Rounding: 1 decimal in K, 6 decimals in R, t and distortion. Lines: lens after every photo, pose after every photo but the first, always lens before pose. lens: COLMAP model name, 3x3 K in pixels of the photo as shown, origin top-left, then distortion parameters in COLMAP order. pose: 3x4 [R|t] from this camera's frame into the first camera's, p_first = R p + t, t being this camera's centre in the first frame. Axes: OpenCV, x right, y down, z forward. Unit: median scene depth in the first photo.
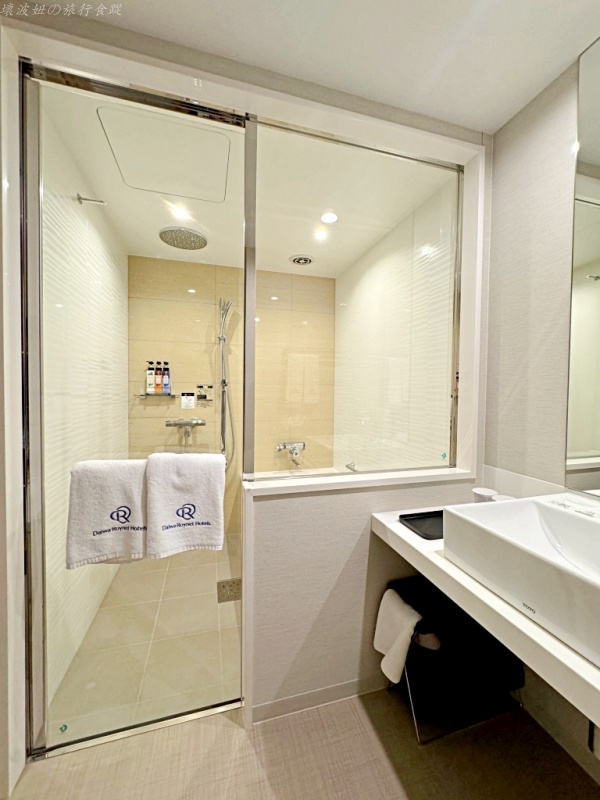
lens RADIAL K [[320.0, 0, 305.3], [0, 320.0, 399.5], [0, 0, 1]] dist [-0.002330, -0.000361]
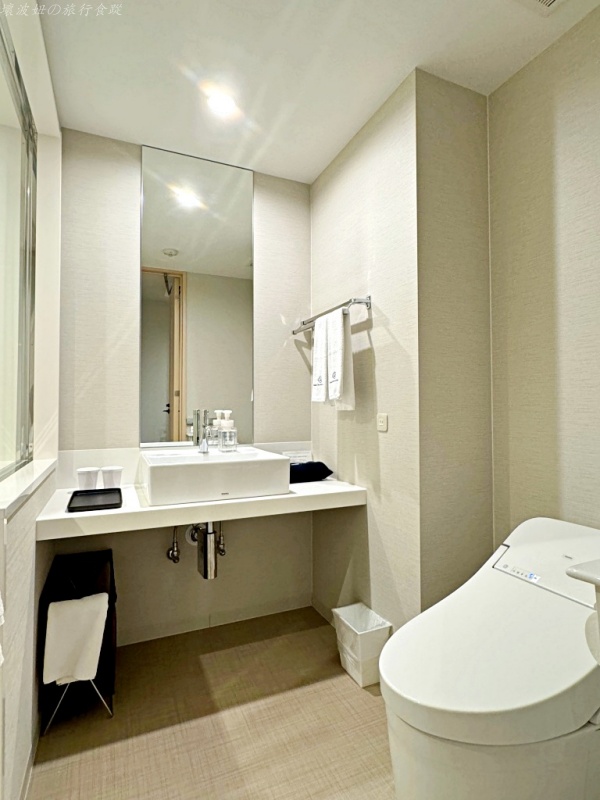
lens RADIAL K [[422.3, 0, 299.6], [0, 422.3, 397.9], [0, 0, 1]] dist [-0.010780, 0.004032]
pose [[-0.129952, 0.009950, 0.991470, -0.467380], [0.029944, 0.999533, -0.006106, 0.040985], [-0.991068, 0.028895, -0.130189, 0.244862]]
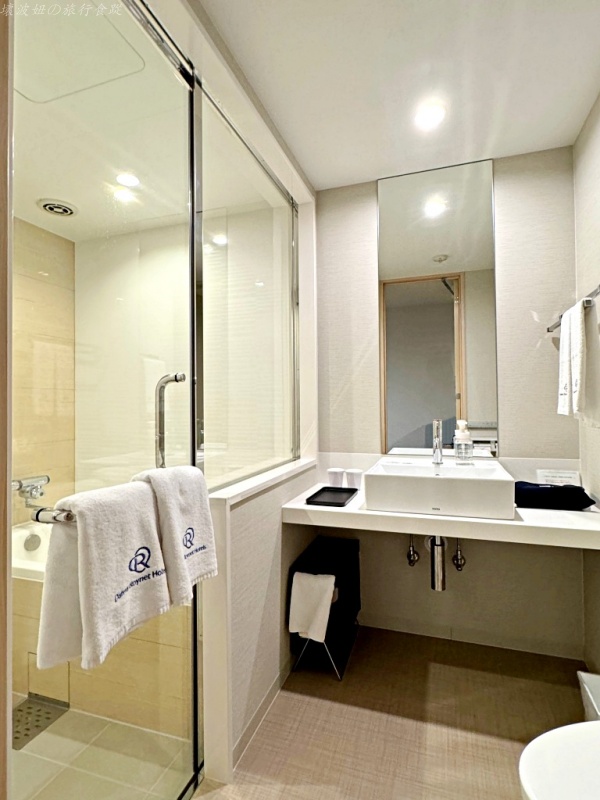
lens RADIAL K [[422.3, 0, 299.2], [0, 422.3, 396.6], [0, 0, 1]] dist [-0.010780, 0.004032]
pose [[0.578524, -0.003289, 0.815659, -0.456921], [0.041482, 0.998816, -0.025395, 0.016373], [-0.814610, 0.048527, 0.577976, 0.067547]]
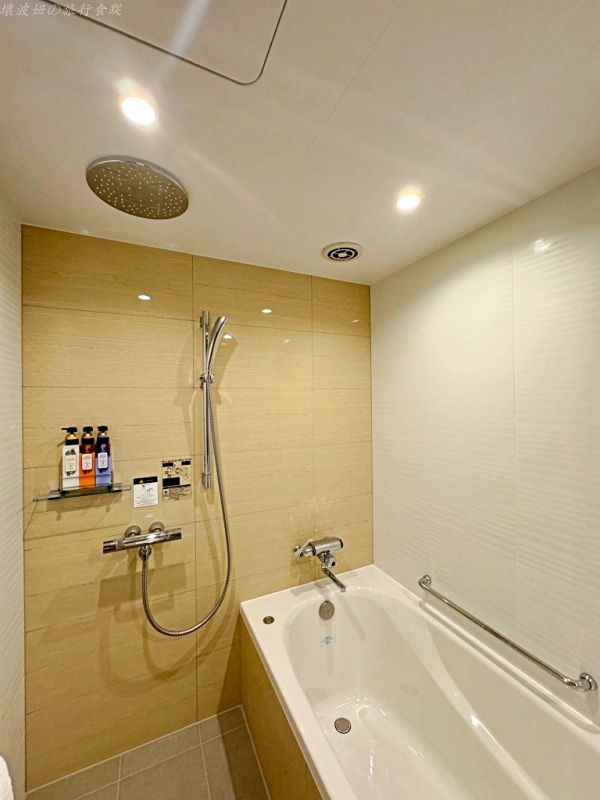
lens RADIAL K [[320.0, 0, 306.9], [0, 320.0, 399.3], [0, 0, 1]] dist [-0.002330, -0.000361]
pose [[0.986911, -0.020097, 0.160006, -0.183310], [0.024999, 0.999276, -0.028679, -0.140314], [-0.159314, 0.032303, 0.986699, 0.417225]]
